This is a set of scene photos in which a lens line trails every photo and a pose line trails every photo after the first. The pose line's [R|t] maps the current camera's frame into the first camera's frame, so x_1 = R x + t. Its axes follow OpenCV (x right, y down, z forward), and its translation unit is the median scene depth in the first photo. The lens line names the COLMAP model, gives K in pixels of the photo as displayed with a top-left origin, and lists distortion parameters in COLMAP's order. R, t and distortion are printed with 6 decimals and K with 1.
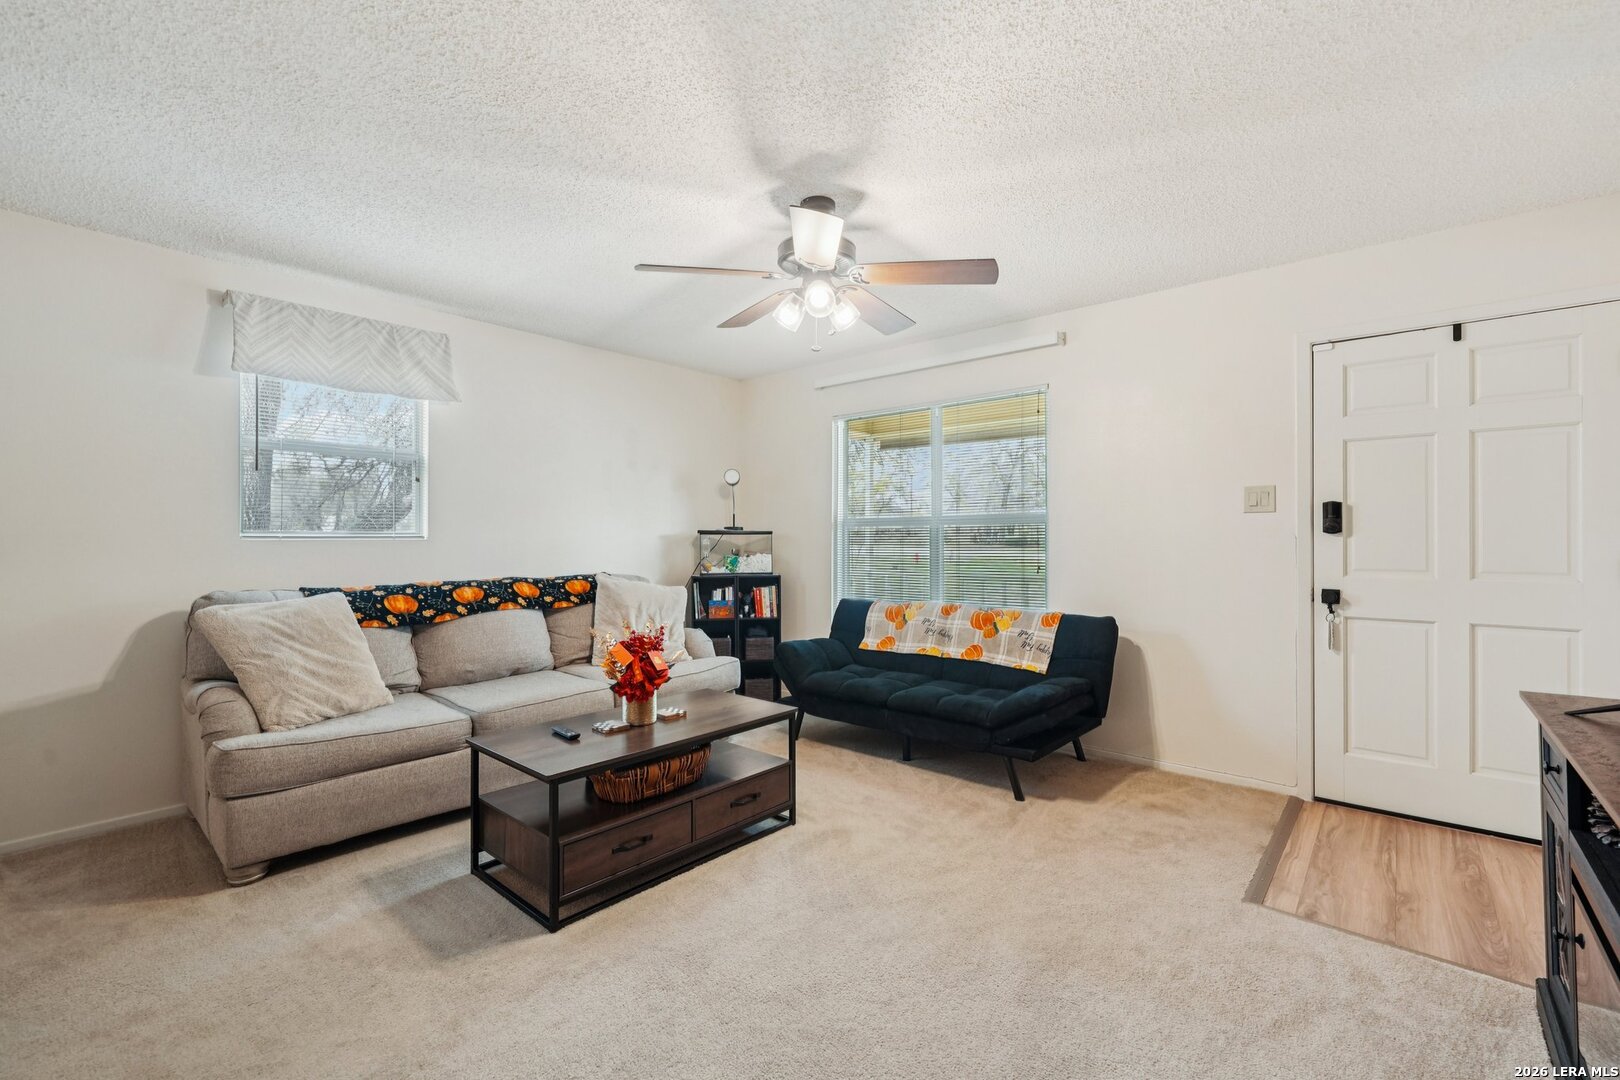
lens RADIAL K [[701.1, 0, 810.0], [0, 701.1, 540.0], [0, 0, 1]] dist [-0.018907, -0.000089]
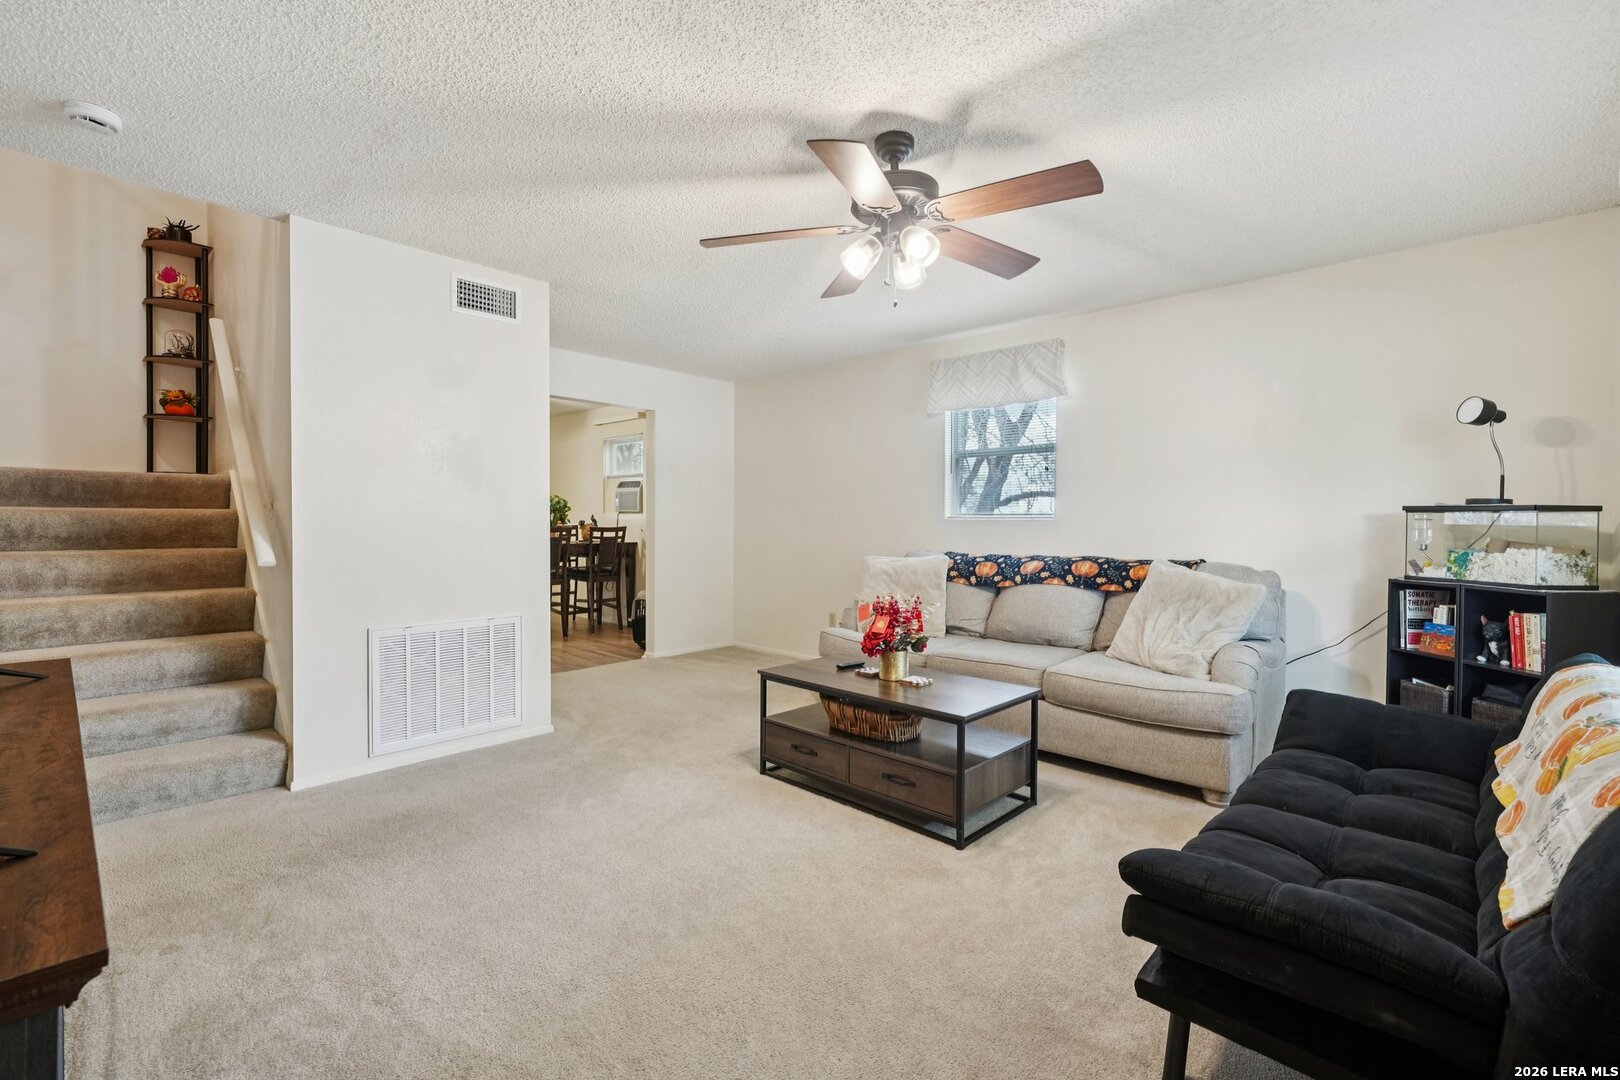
lens RADIAL K [[698.8, 0, 810.0], [0, 698.8, 540.0], [0, 0, 1]] dist [0.000547, 0.000049]
pose [[-0.056661, 0.029119, -0.997969, 0.666294], [-0.006018, 0.999546, 0.029506, 0.001528], [0.998375, 0.007678, -0.056461, 0.689520]]
